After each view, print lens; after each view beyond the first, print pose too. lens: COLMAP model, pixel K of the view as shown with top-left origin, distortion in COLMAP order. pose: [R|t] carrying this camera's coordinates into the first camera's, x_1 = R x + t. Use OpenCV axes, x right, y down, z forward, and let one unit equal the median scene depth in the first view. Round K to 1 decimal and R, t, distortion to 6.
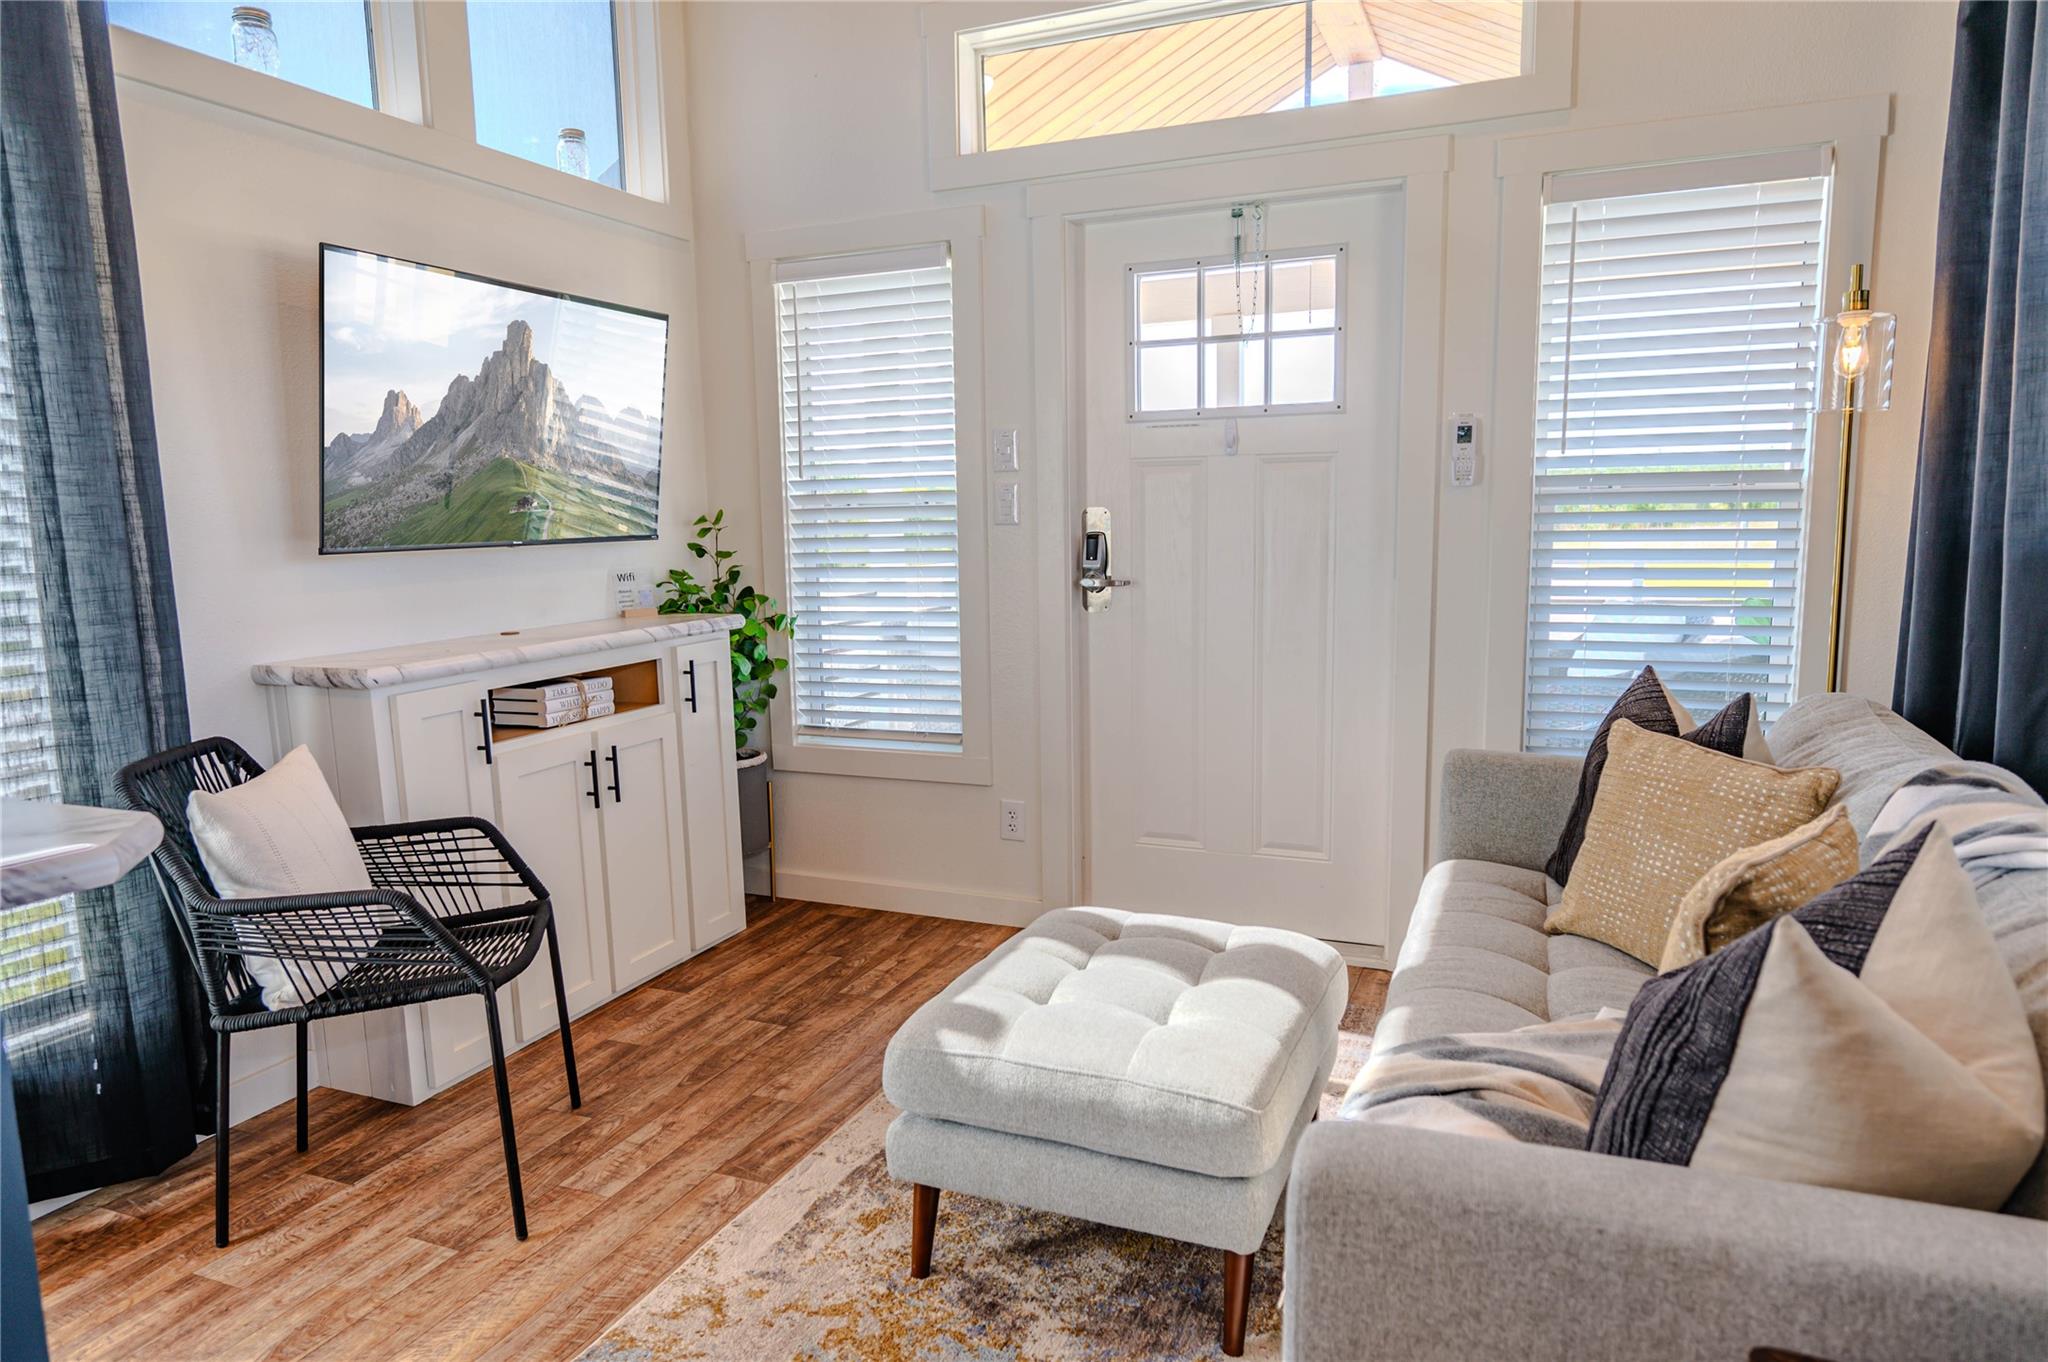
lens RADIAL K [[1253.0, 0, 1024.0], [0, 1253.0, 681.0], [0, 0, 1]] dist [-0.001801, -0.005323]
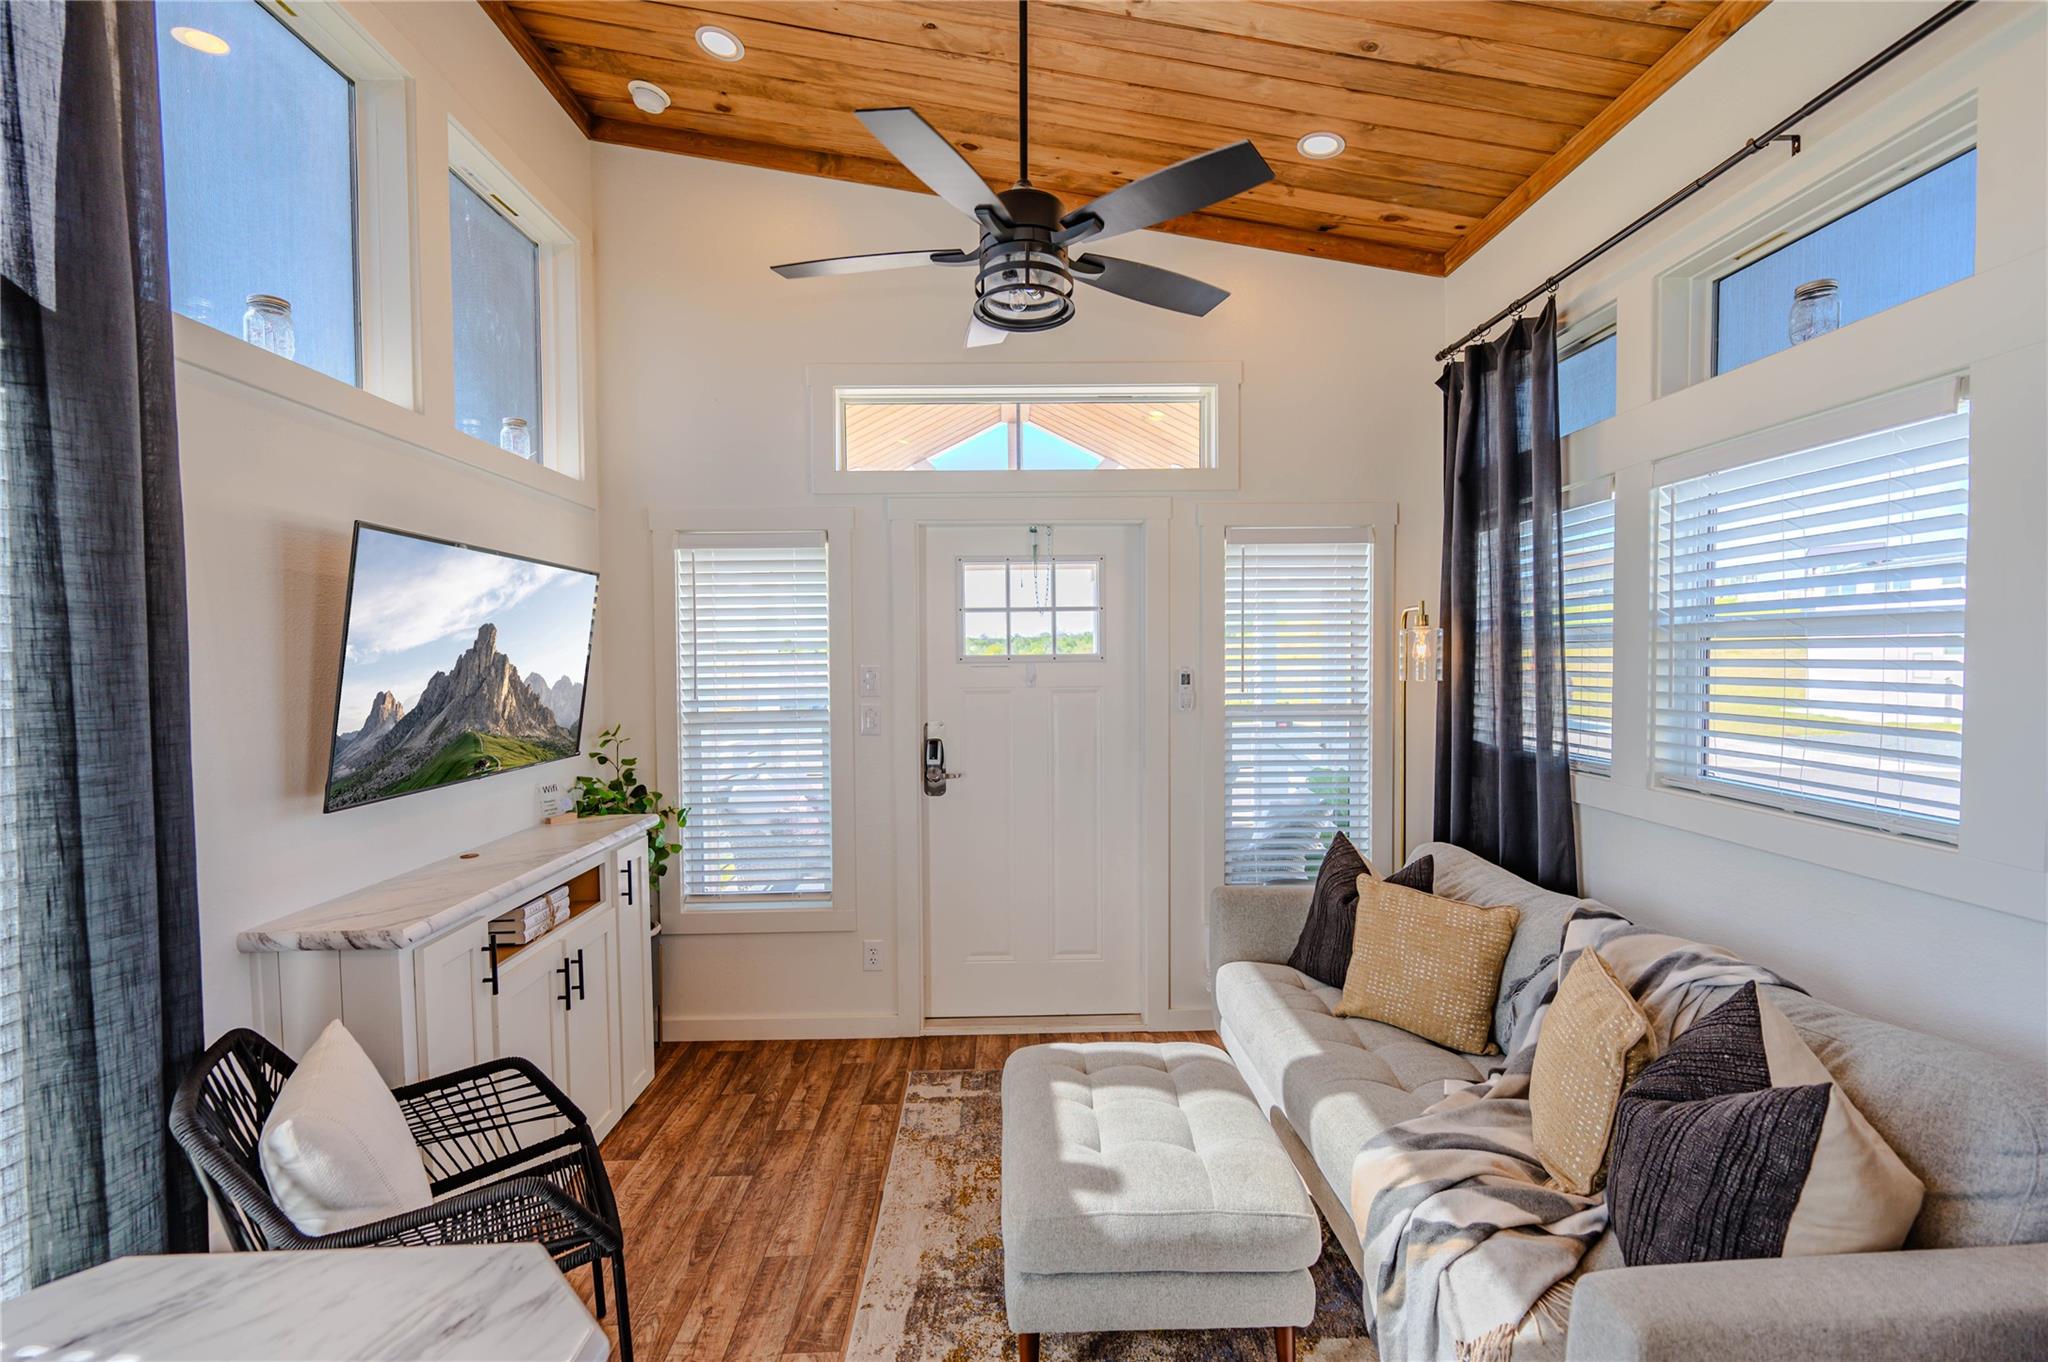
lens RADIAL K [[834.7, 0, 1031.0], [0, 834.7, 682.3], [0, 0, 1]] dist [-0.002461, 0.000658]
pose [[0.914092, -0.001105, 0.405505, -0.326401], [0.049009, 0.992967, -0.107769, -0.110818], [-0.402534, 0.118384, 0.907718, 0.144762]]
